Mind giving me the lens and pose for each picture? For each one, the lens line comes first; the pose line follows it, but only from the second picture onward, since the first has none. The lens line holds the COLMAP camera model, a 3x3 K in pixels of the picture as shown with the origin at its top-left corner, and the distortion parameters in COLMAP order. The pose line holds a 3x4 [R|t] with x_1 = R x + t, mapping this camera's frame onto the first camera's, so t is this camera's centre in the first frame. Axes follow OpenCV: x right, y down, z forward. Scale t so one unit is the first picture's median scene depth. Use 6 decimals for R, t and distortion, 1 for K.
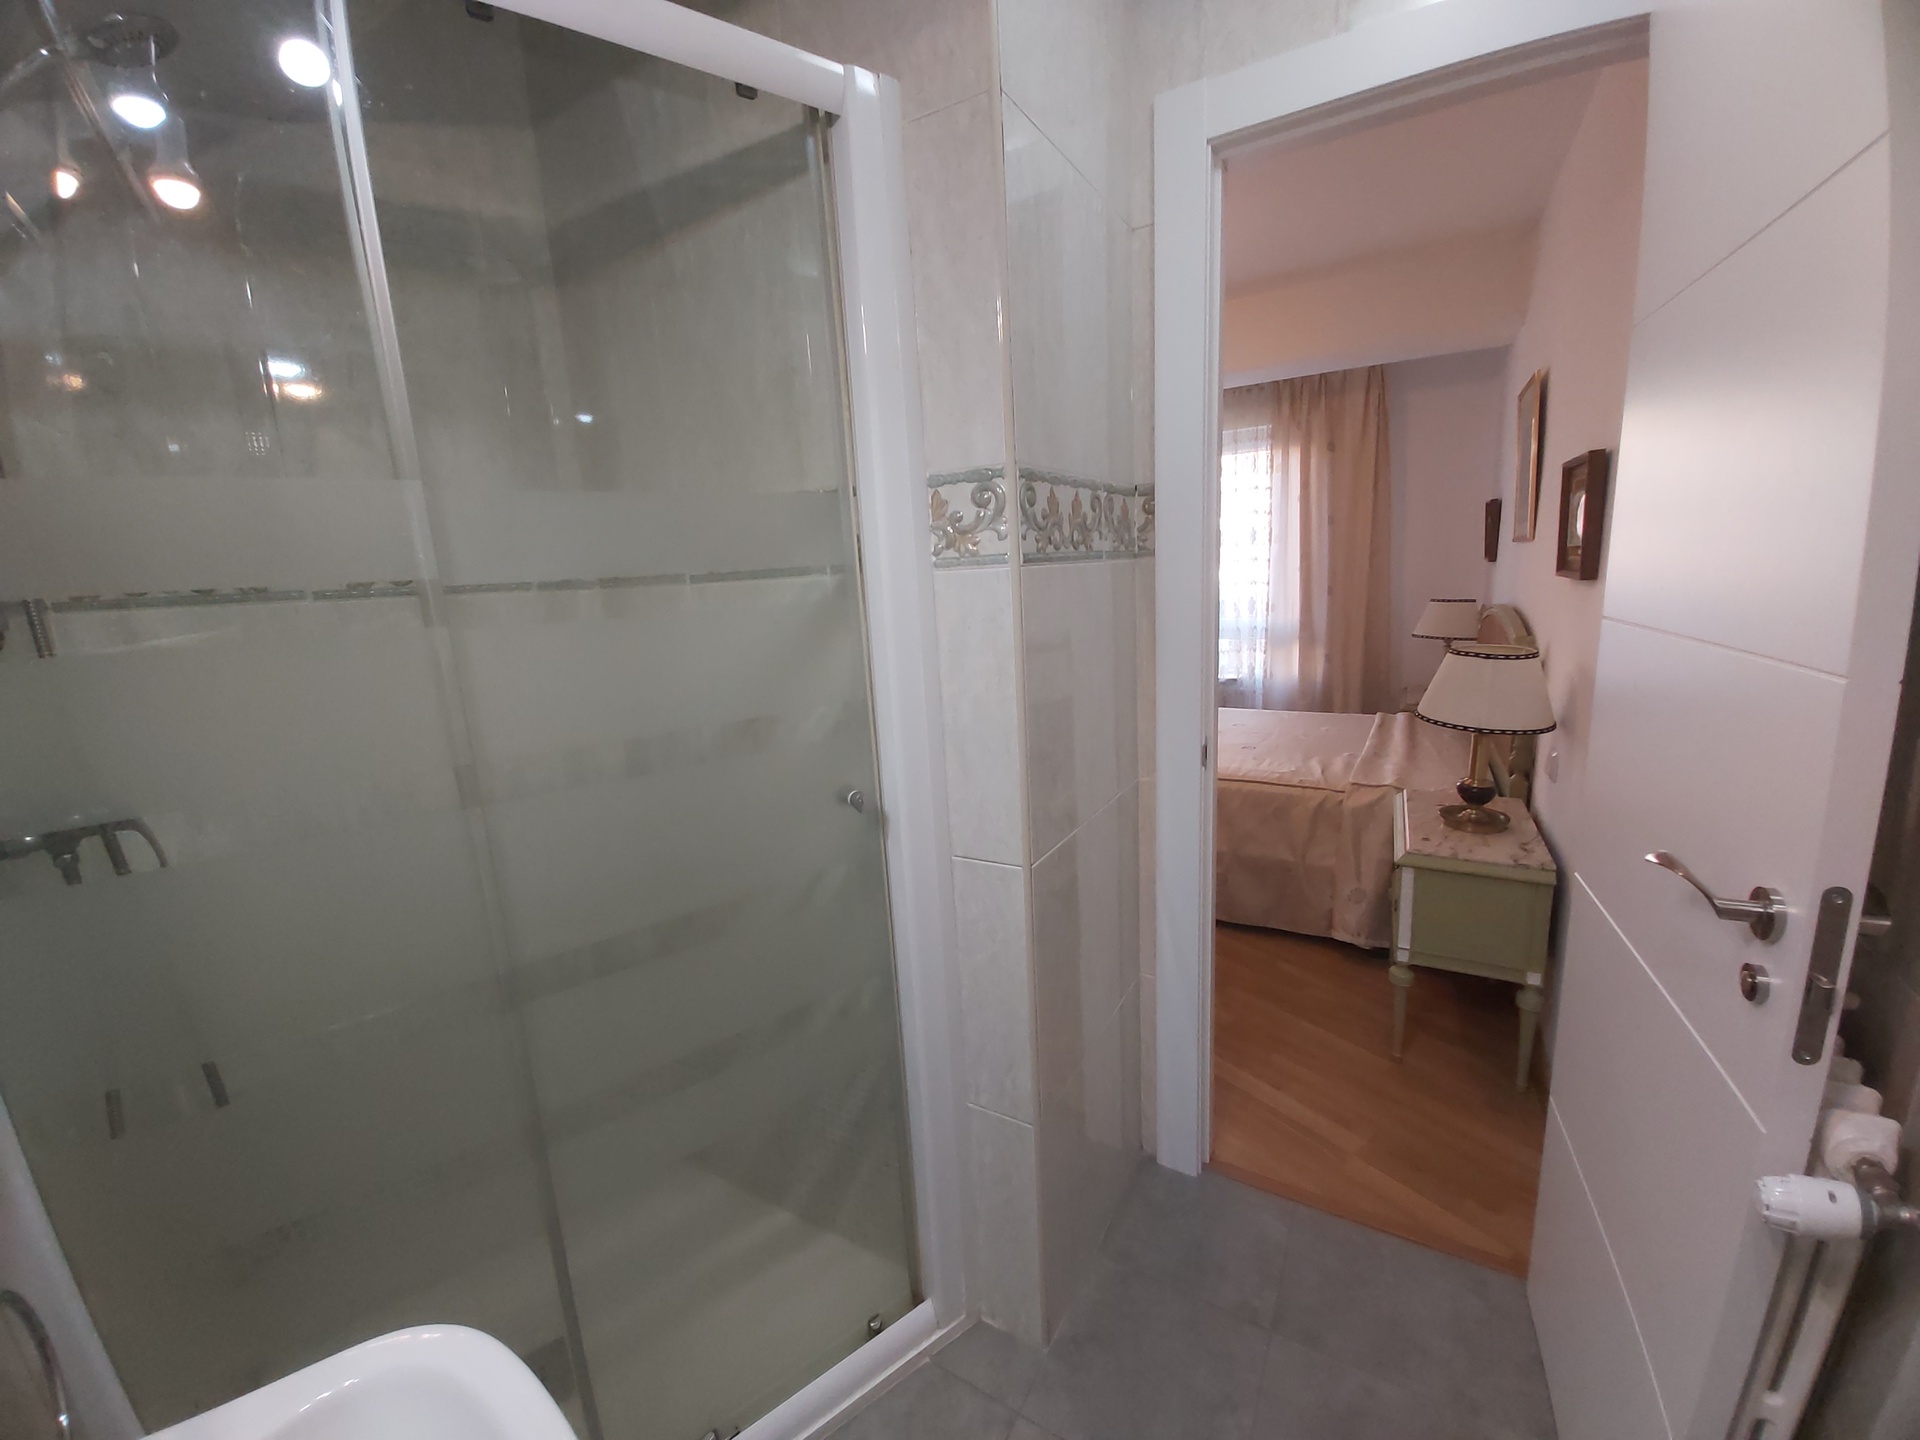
lens RADIAL K [[724.3, 0, 951.4], [0, 724.3, 713.3], [0, 0, 1]] dist [-0.000794, -0.000126]
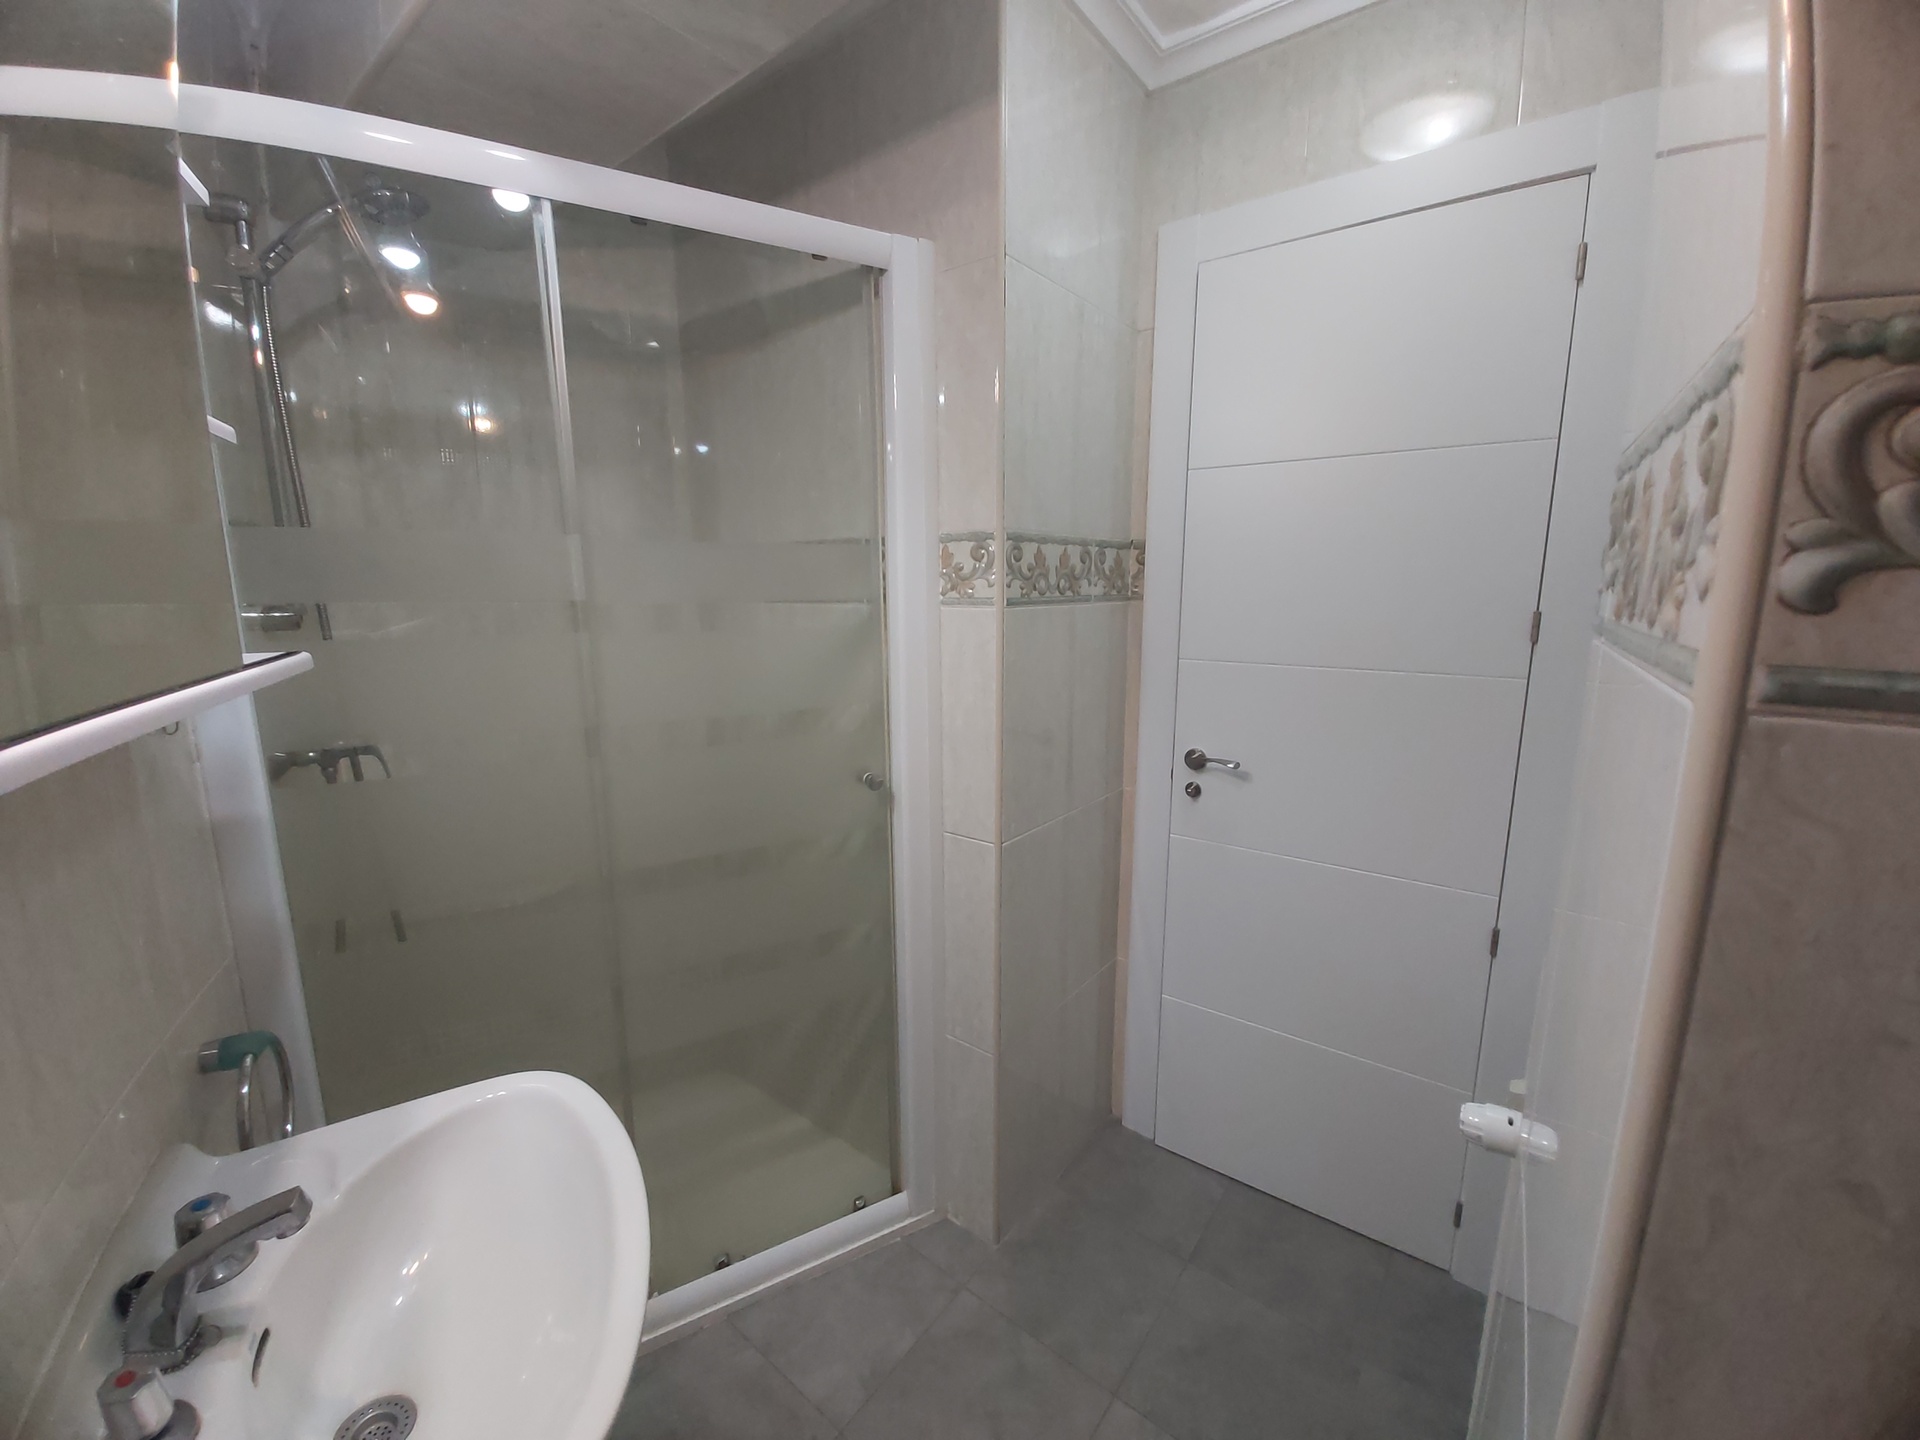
lens RADIAL K [[746.1, 0, 964.1], [0, 746.1, 716.8], [0, 0, 1]] dist [-0.000348, -0.009389]
pose [[0.989943, 0.077326, -0.118464, 0.184370], [-0.078048, 0.996949, -0.001456, -0.003052], [0.117990, 0.010687, 0.992957, -0.300484]]
